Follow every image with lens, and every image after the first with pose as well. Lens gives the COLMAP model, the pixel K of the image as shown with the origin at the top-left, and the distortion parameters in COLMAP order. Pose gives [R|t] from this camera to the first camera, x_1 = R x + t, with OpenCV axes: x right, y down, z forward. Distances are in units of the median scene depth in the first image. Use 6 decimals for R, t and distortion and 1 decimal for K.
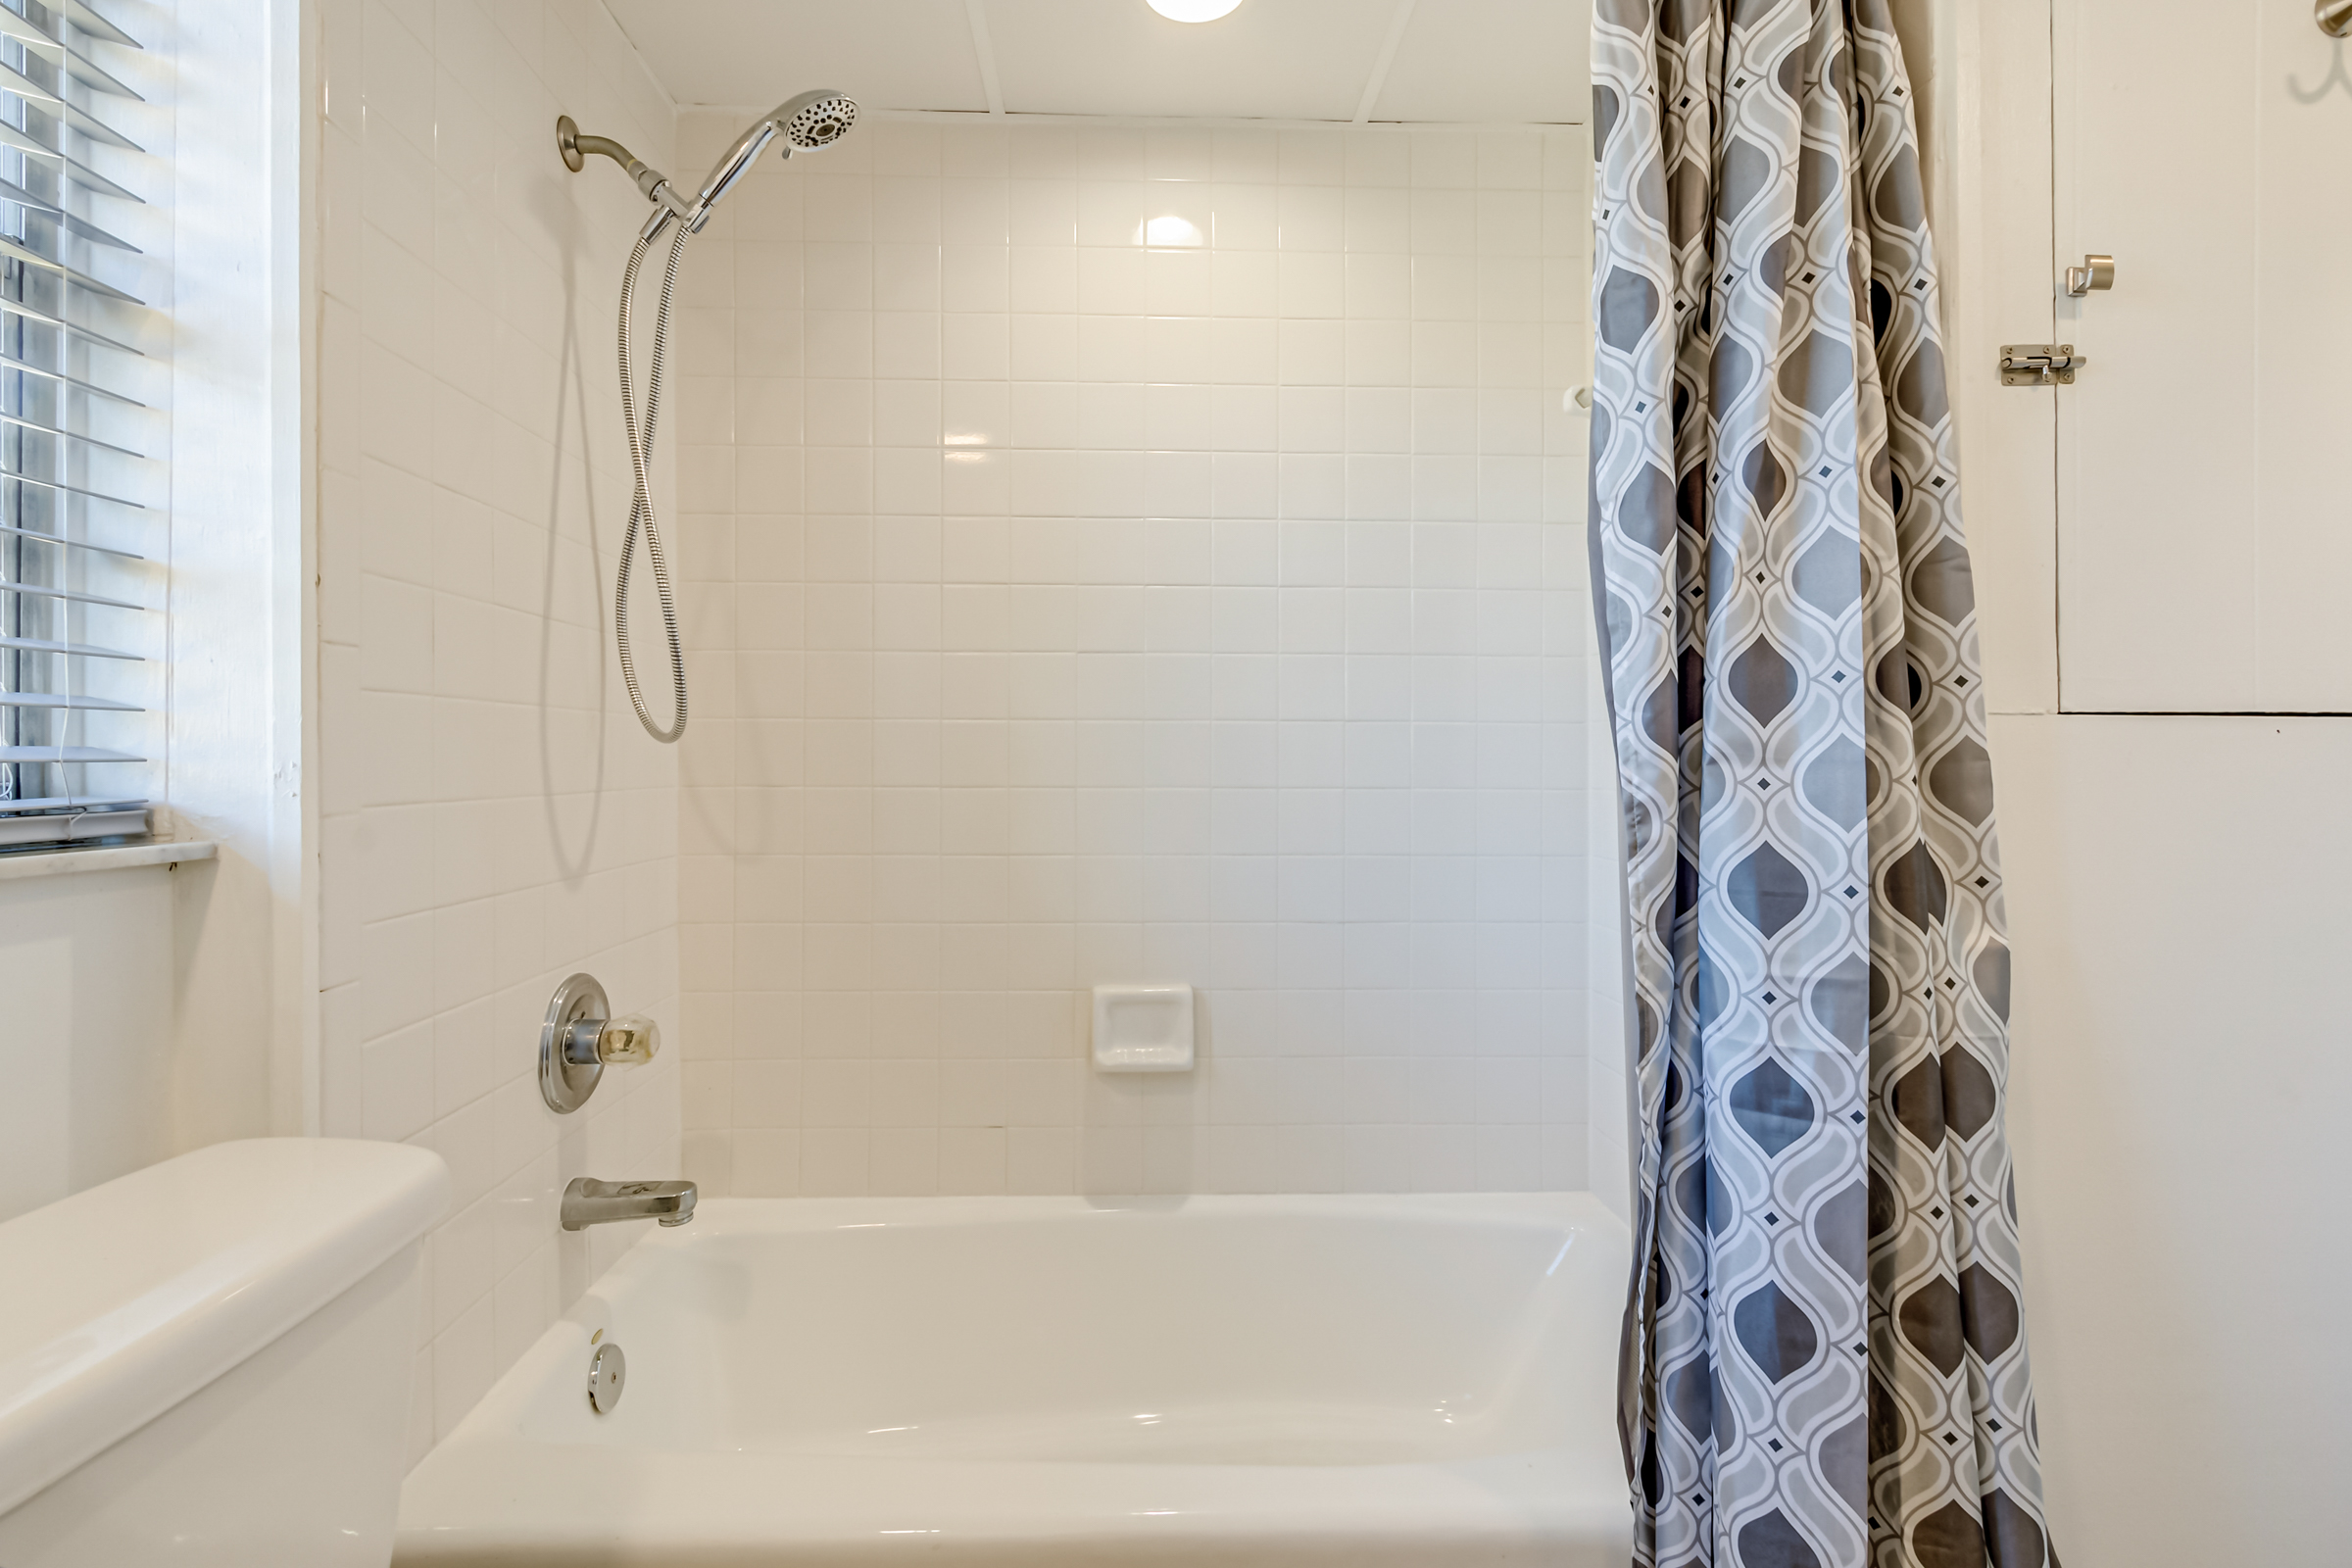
lens RADIAL K [[1079.8, 0, 1157.1], [0, 1079.8, 756.9], [0, 0, 1]] dist [0.004722, -0.002057]
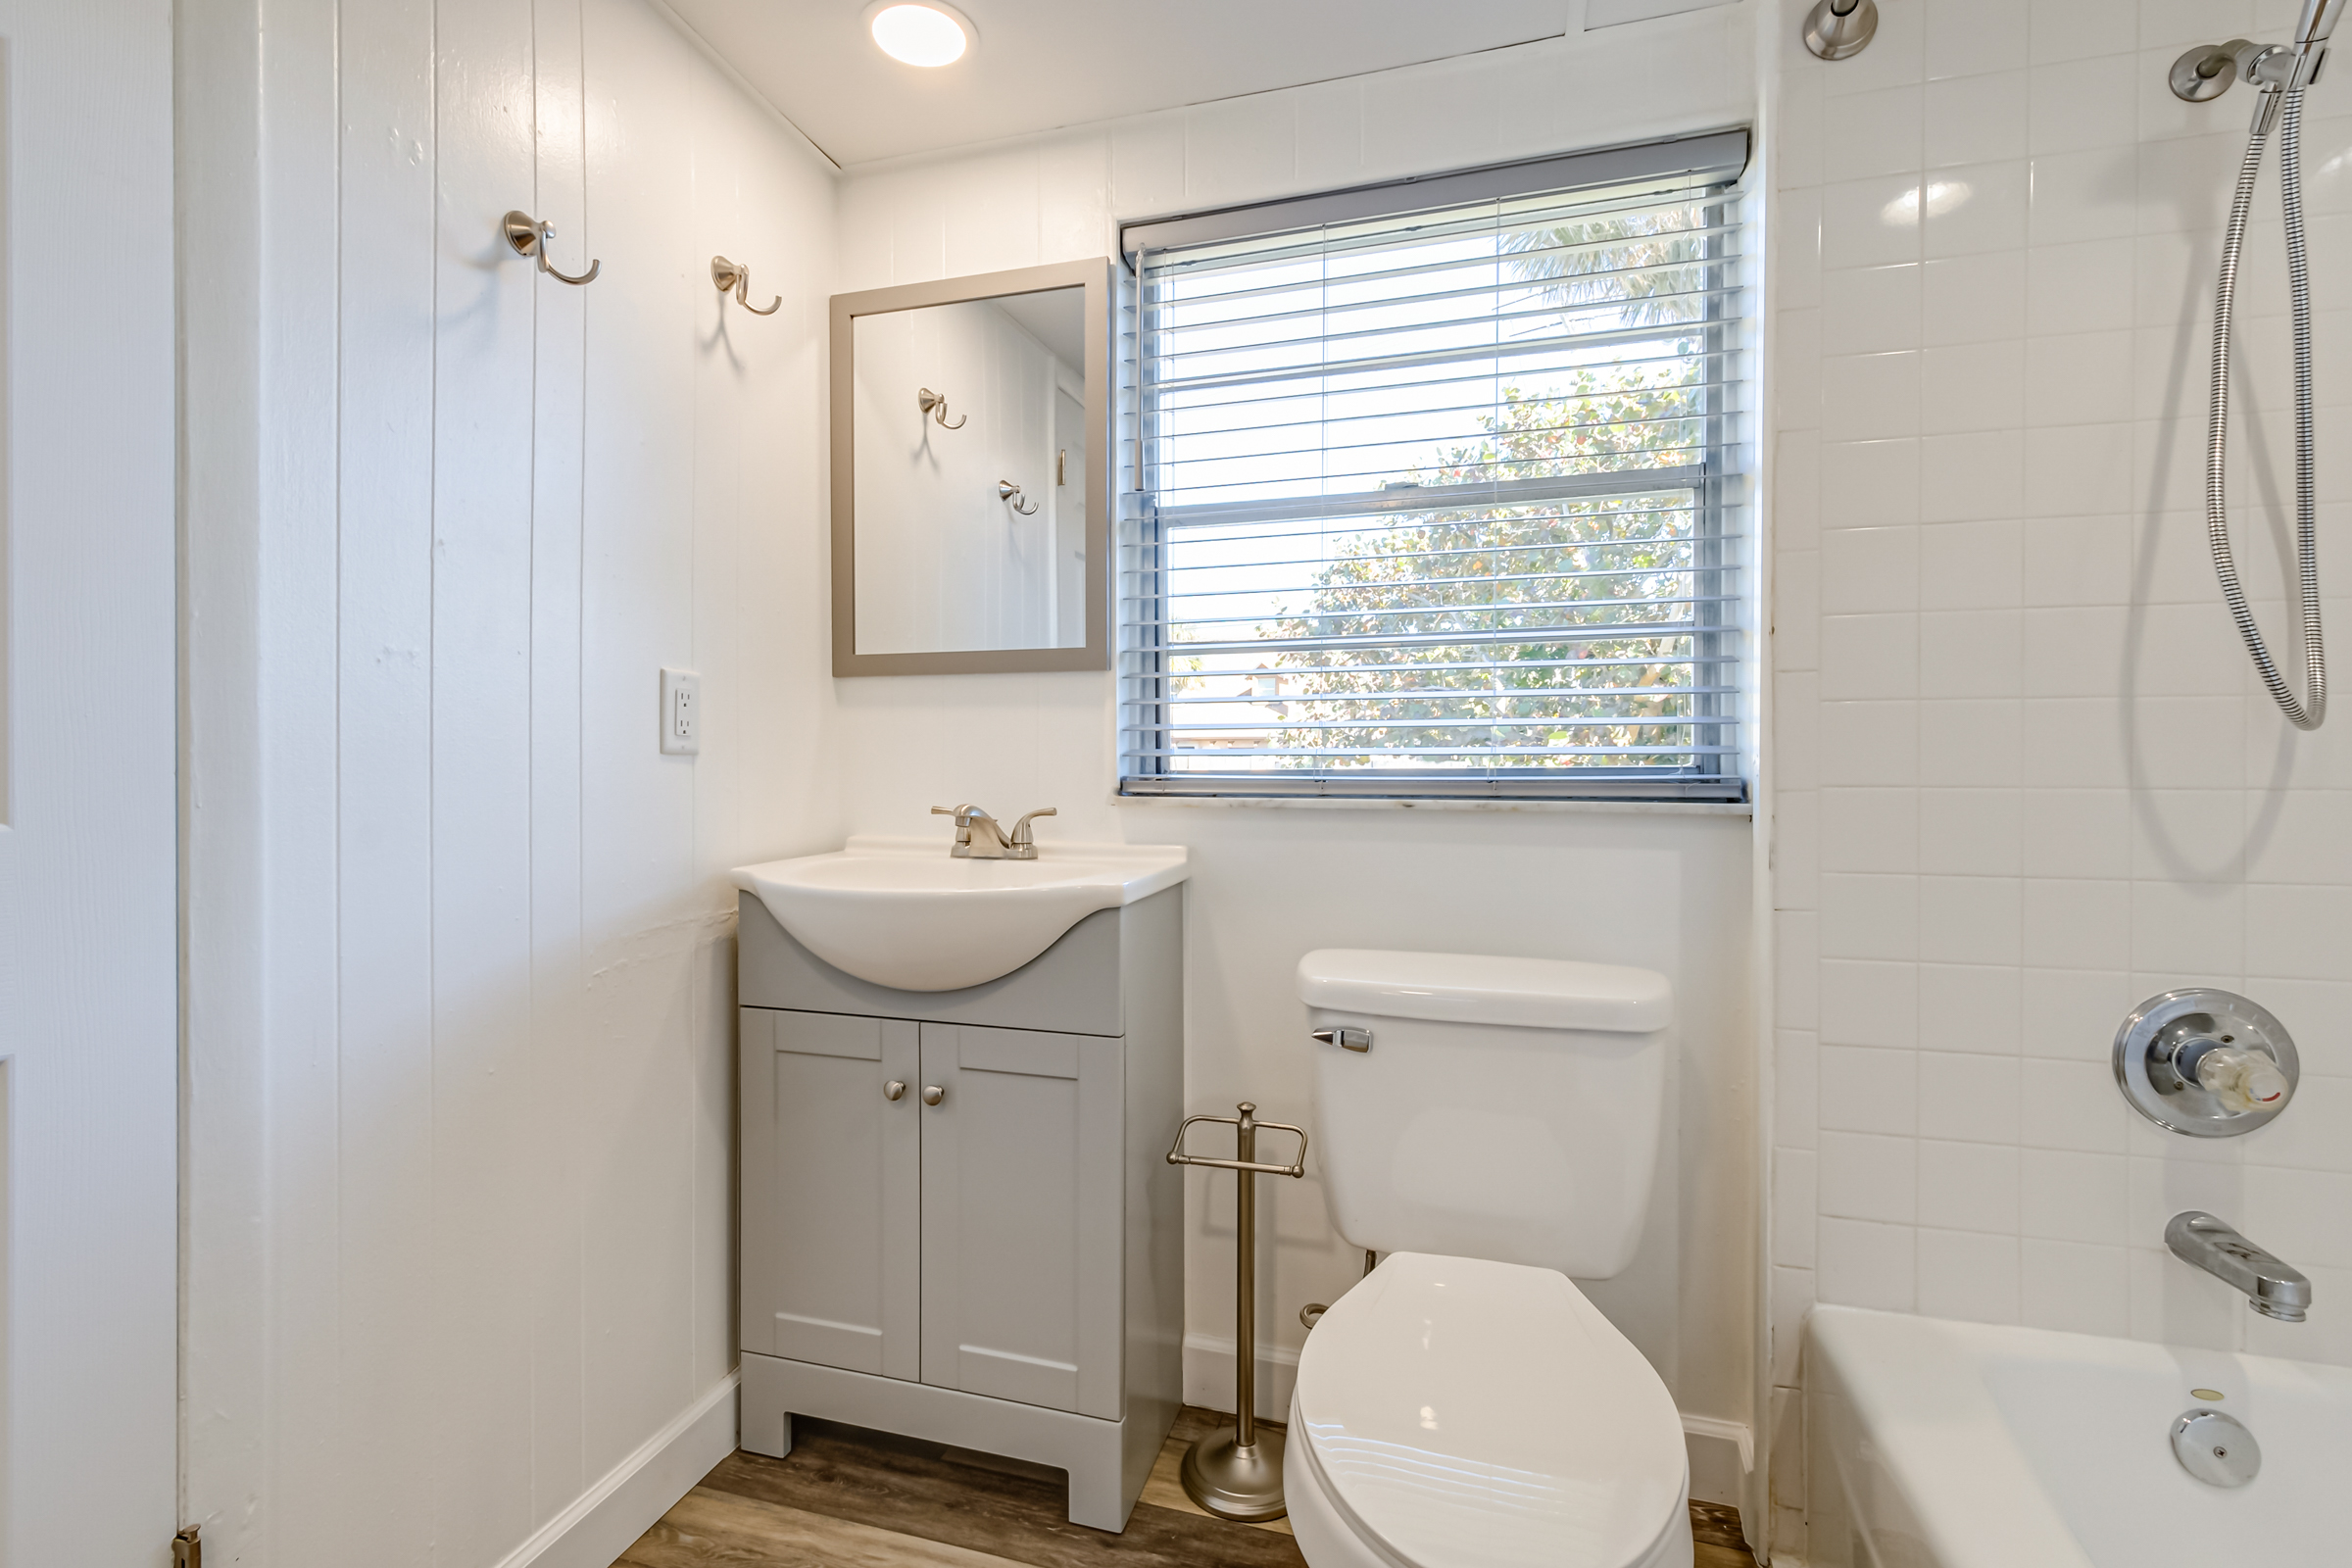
lens RADIAL K [[1086.6, 0, 1152.7], [0, 1086.6, 779.9], [0, 0, 1]] dist [0.005243, -0.001759]
pose [[-0.319852, 0.011384, -0.947399, 0.878593], [-0.001745, 0.999919, 0.012604, 0.022956], [0.947466, 0.005685, -0.319806, 0.658930]]
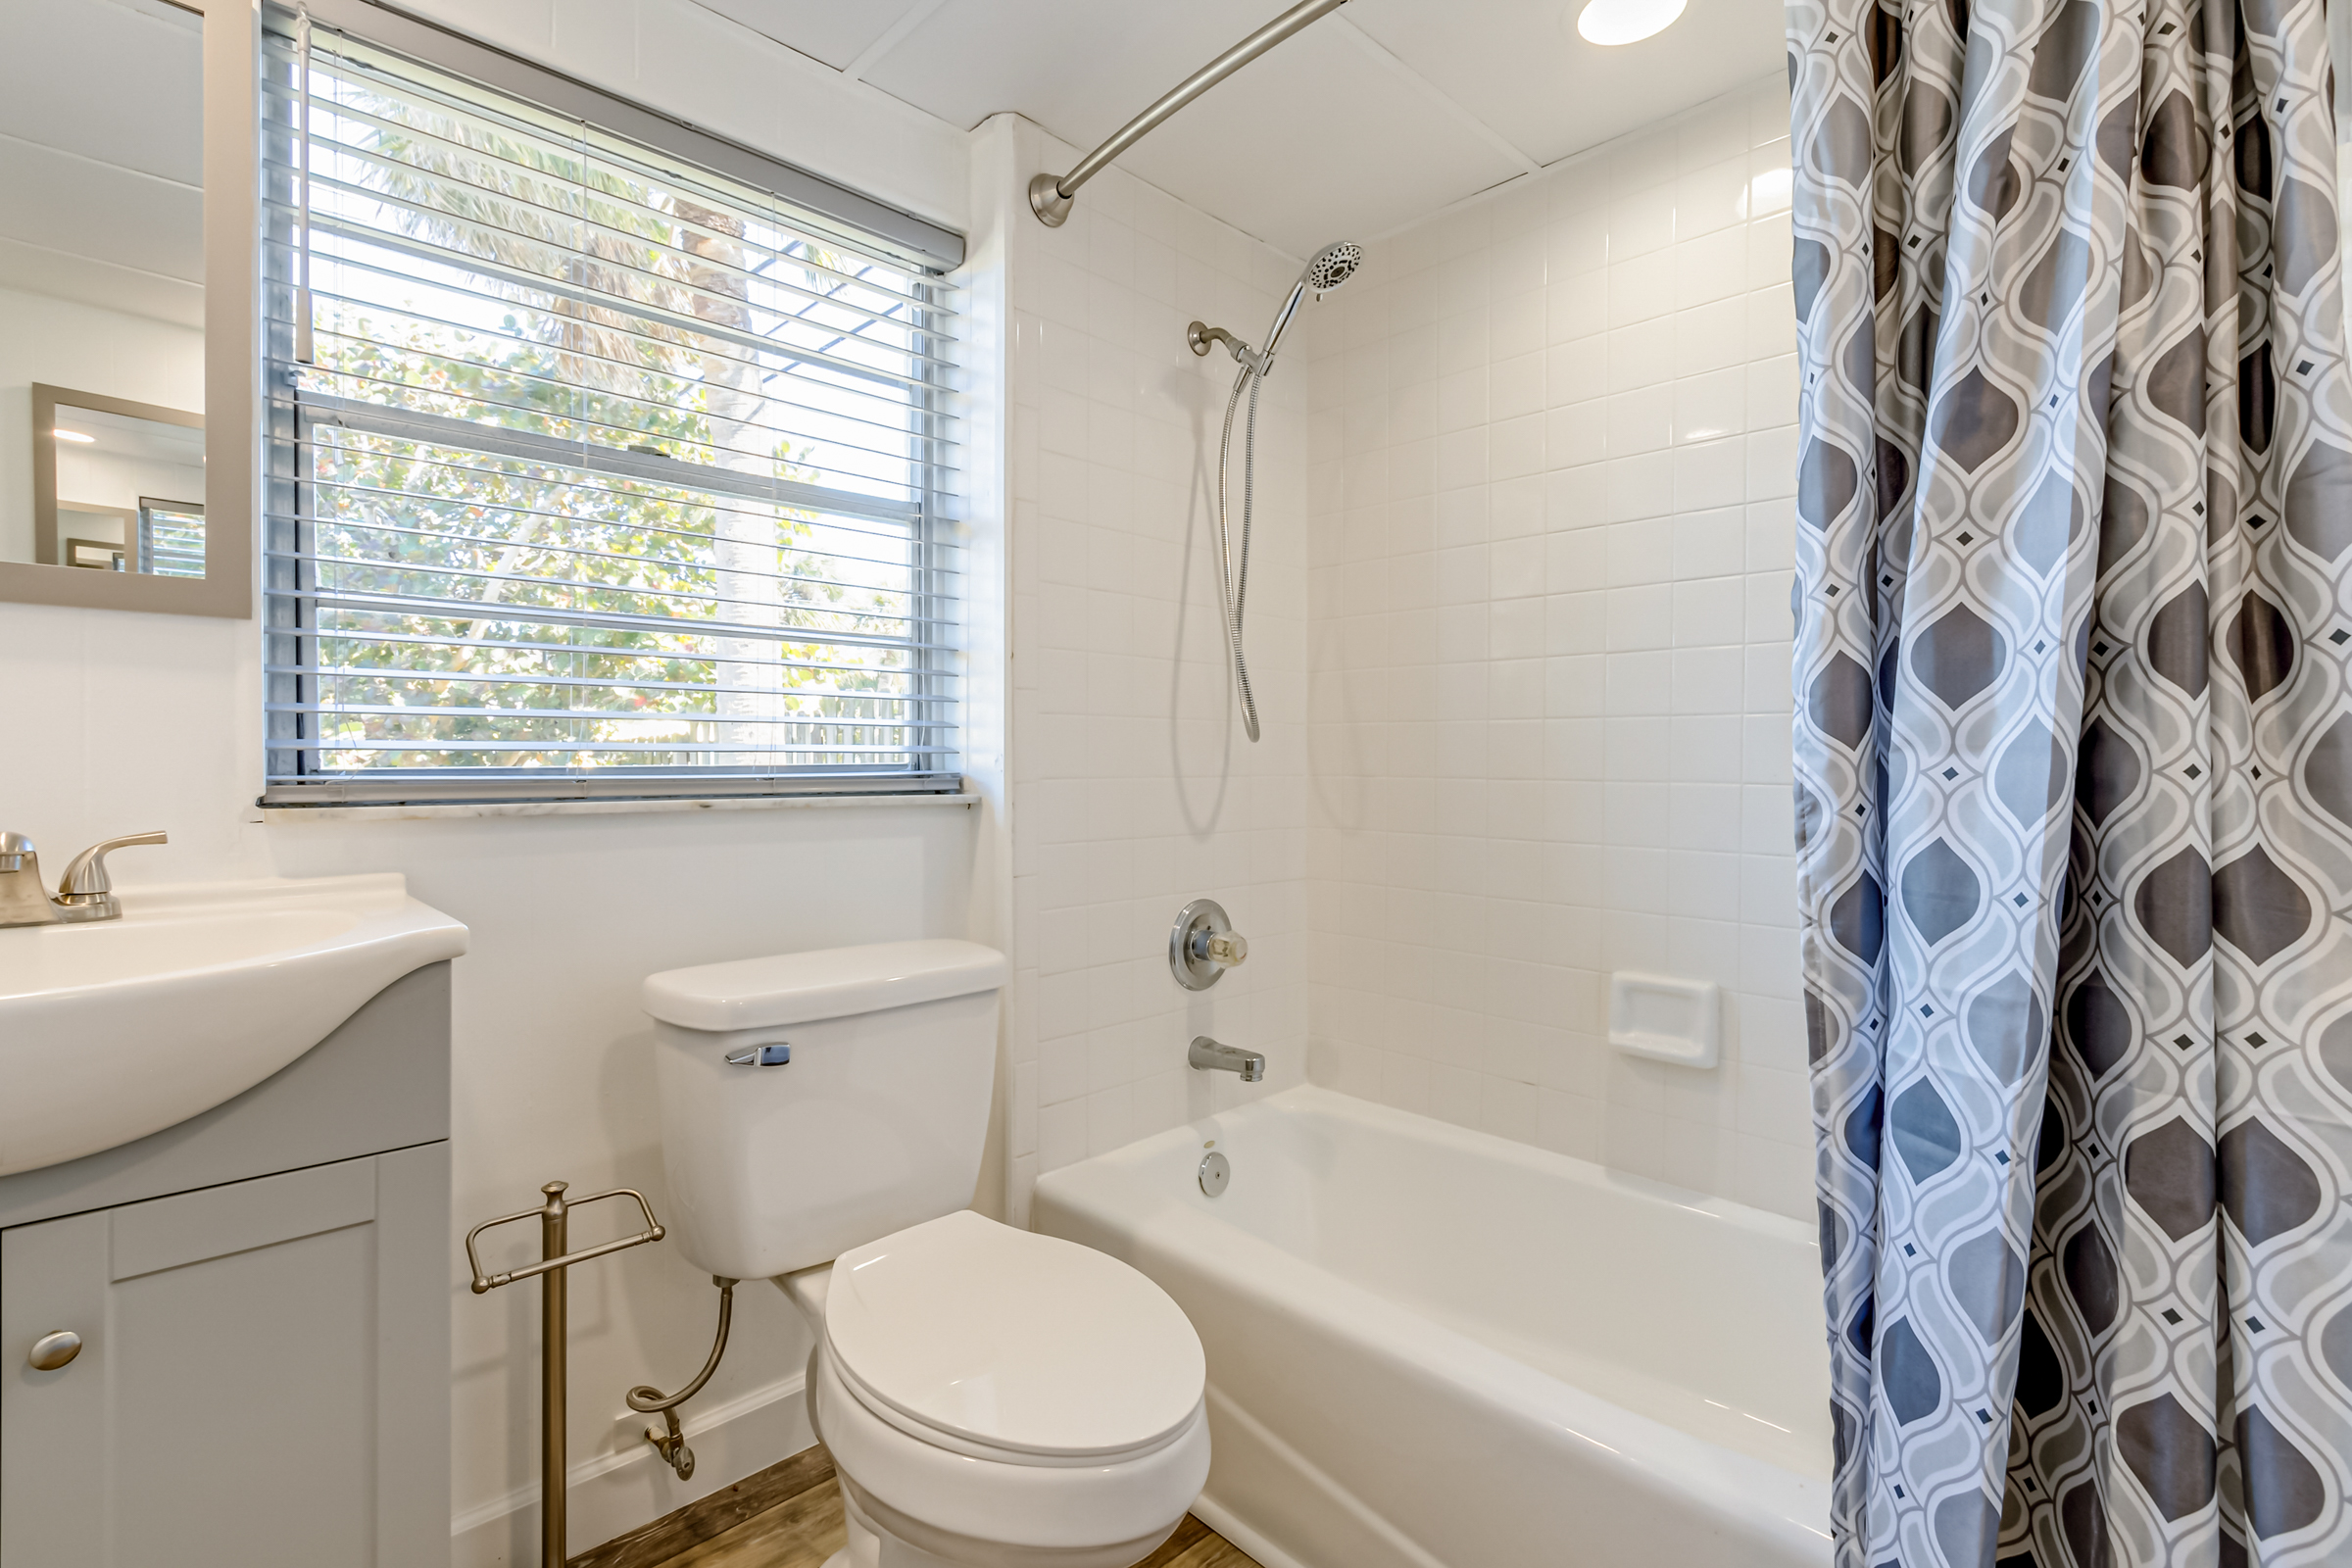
lens RADIAL K [[1092.1, 0, 1165.4], [0, 1092.1, 774.6], [0, 0, 1]] dist [0.004298, -0.001197]
pose [[0.679377, 0.011838, -0.733694, 0.758917], [-0.003109, 0.999907, 0.013253, 0.015227], [0.733783, -0.006723, 0.679351, -0.078550]]
